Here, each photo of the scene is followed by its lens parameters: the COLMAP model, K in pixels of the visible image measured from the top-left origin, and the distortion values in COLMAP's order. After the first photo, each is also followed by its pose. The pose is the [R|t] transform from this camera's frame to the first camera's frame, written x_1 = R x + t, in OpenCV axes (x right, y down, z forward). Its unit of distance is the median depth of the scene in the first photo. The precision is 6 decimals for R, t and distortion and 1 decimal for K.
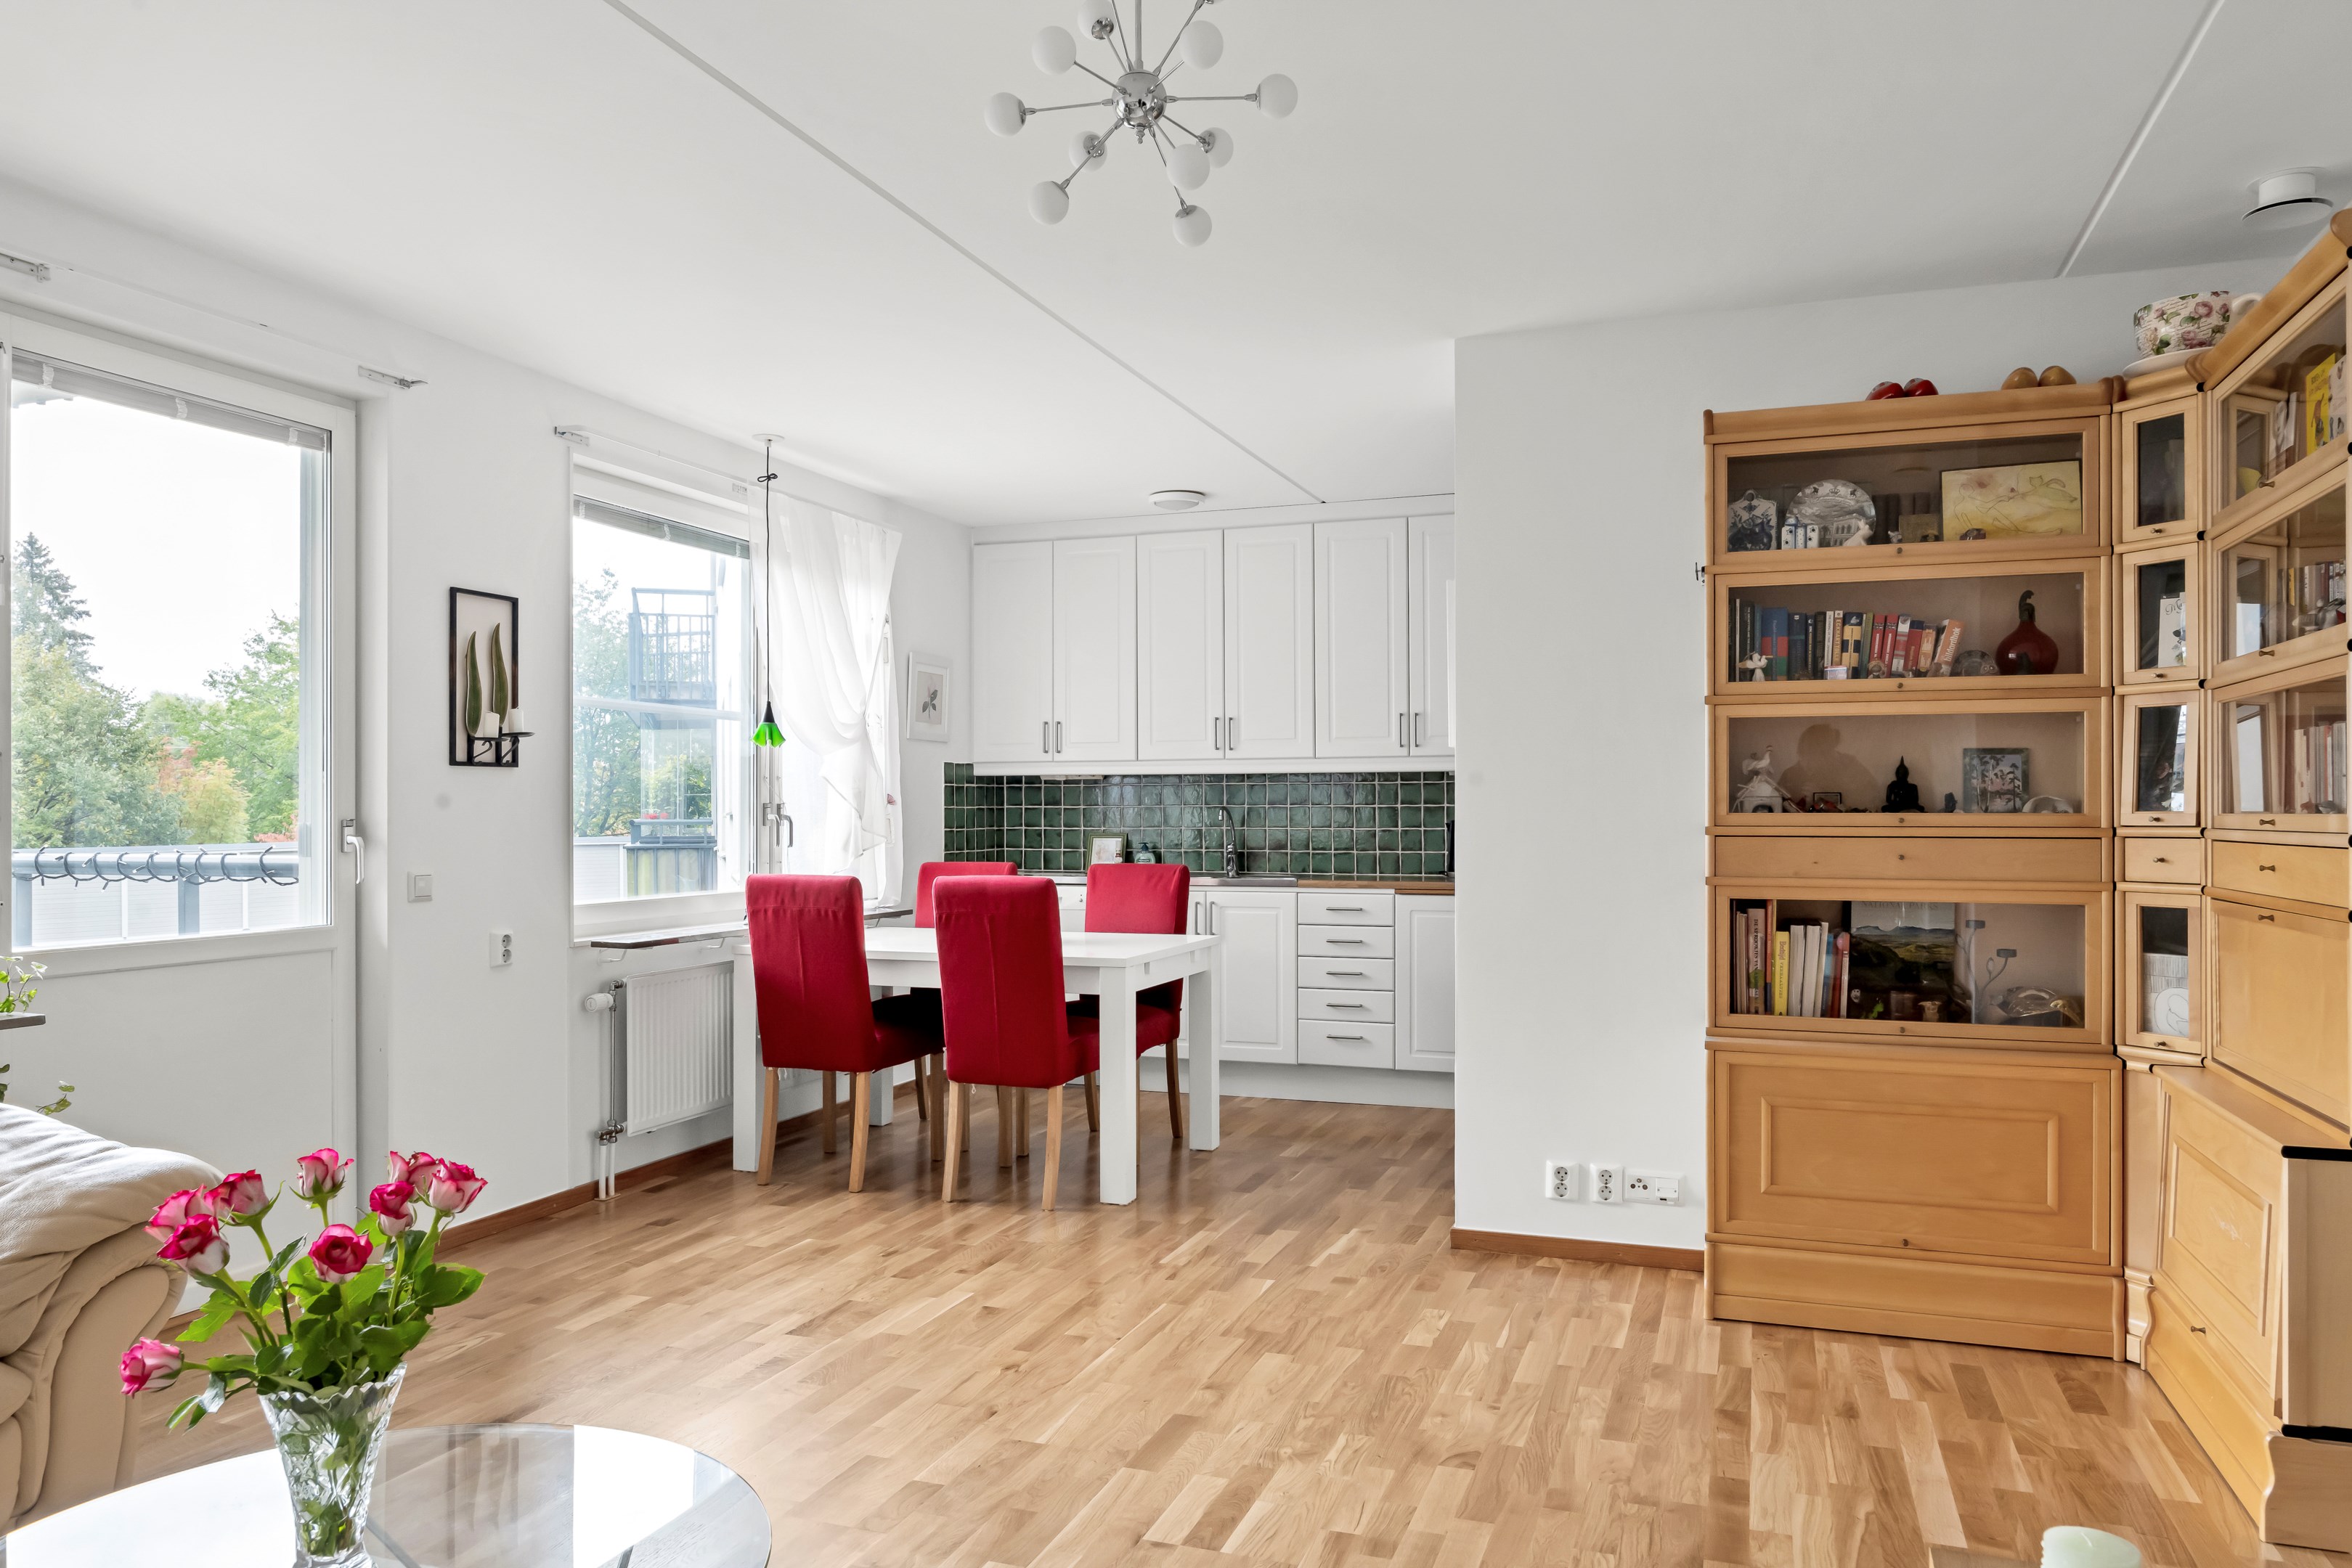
lens RADIAL K [[1584.6, 0, 1157.0], [0, 1584.6, 804.5], [0, 0, 1]] dist [-0.004824, 0.002848]
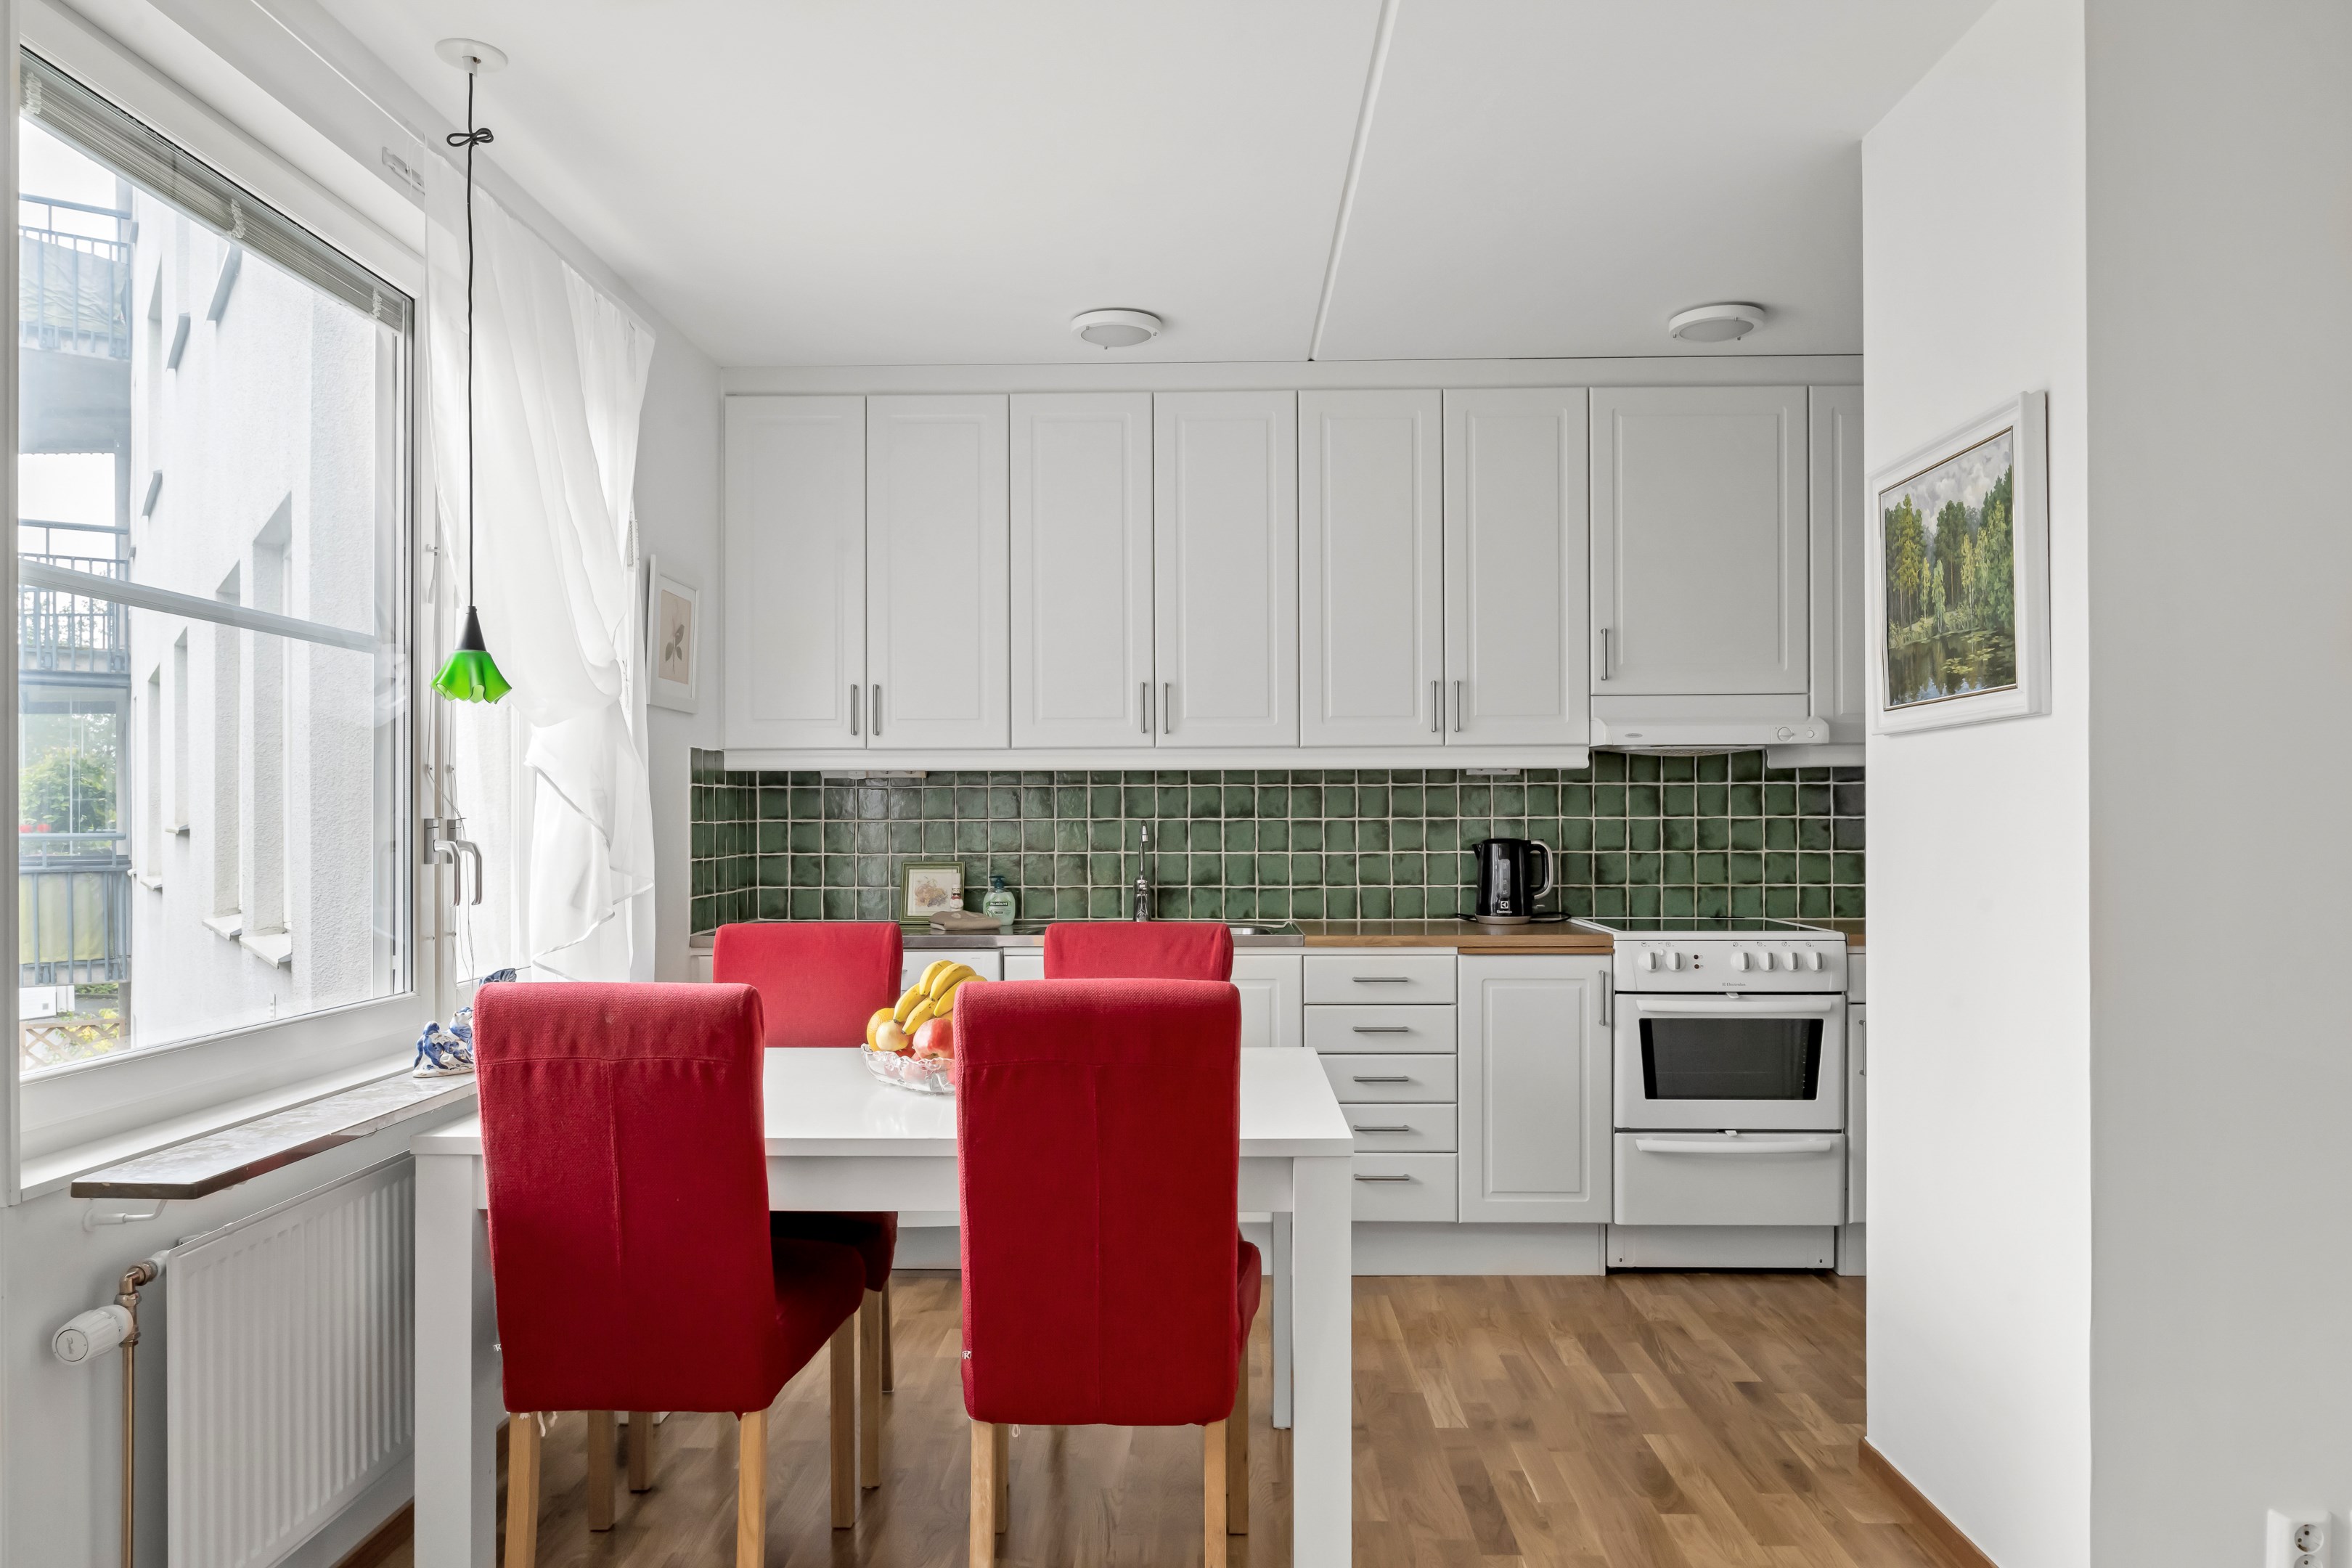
lens RADIAL K [[1584.8, 0, 1165.8], [0, 1584.8, 803.9], [0, 0, 1]] dist [-0.004824, 0.002848]
pose [[0.946678, 0.001385, 0.322178, -0.187318], [0.000082, 0.999990, -0.004540, -0.002955], [-0.322181, 0.004325, 0.946668, 0.449288]]
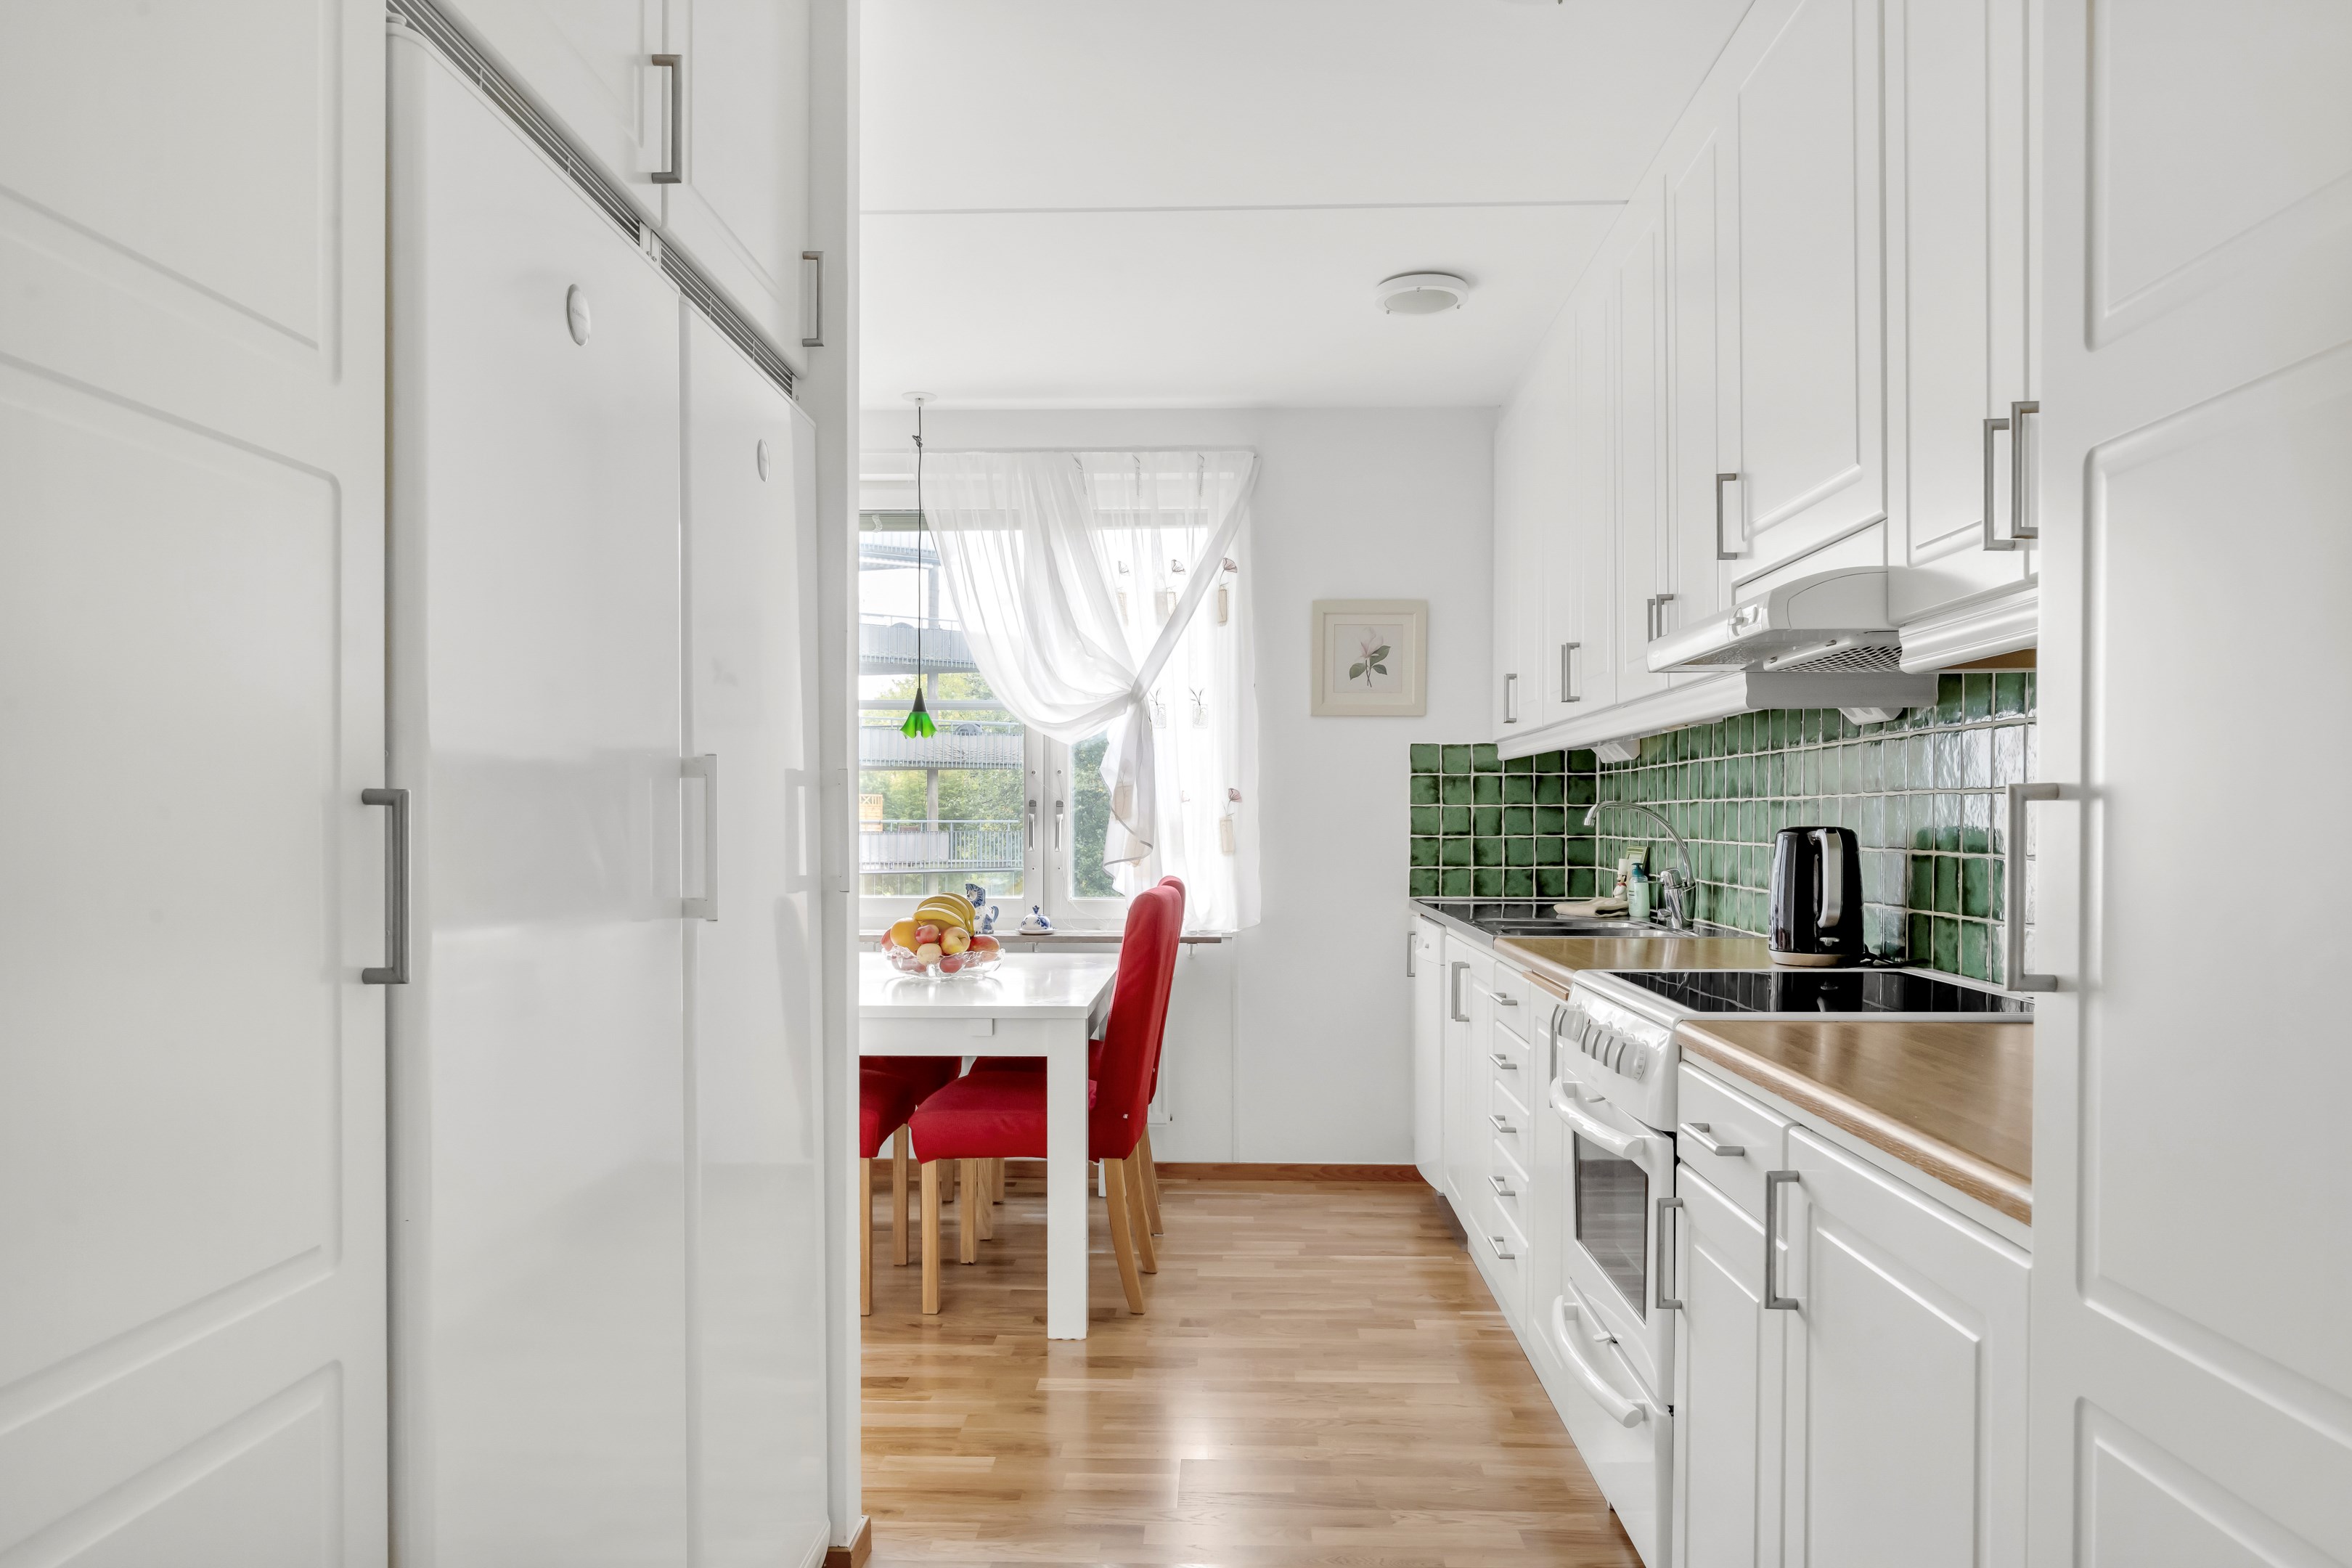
lens RADIAL K [[1562.4, 0, 1183.2], [0, 1562.4, 835.7], [0, 0, 1]] dist [0.037019, 0.000313]
pose [[0.314890, 0.012215, -0.949050, 0.611477], [0.001273, 0.999911, 0.013292, 0.007100], [0.949127, -0.005394, 0.314846, 0.804659]]
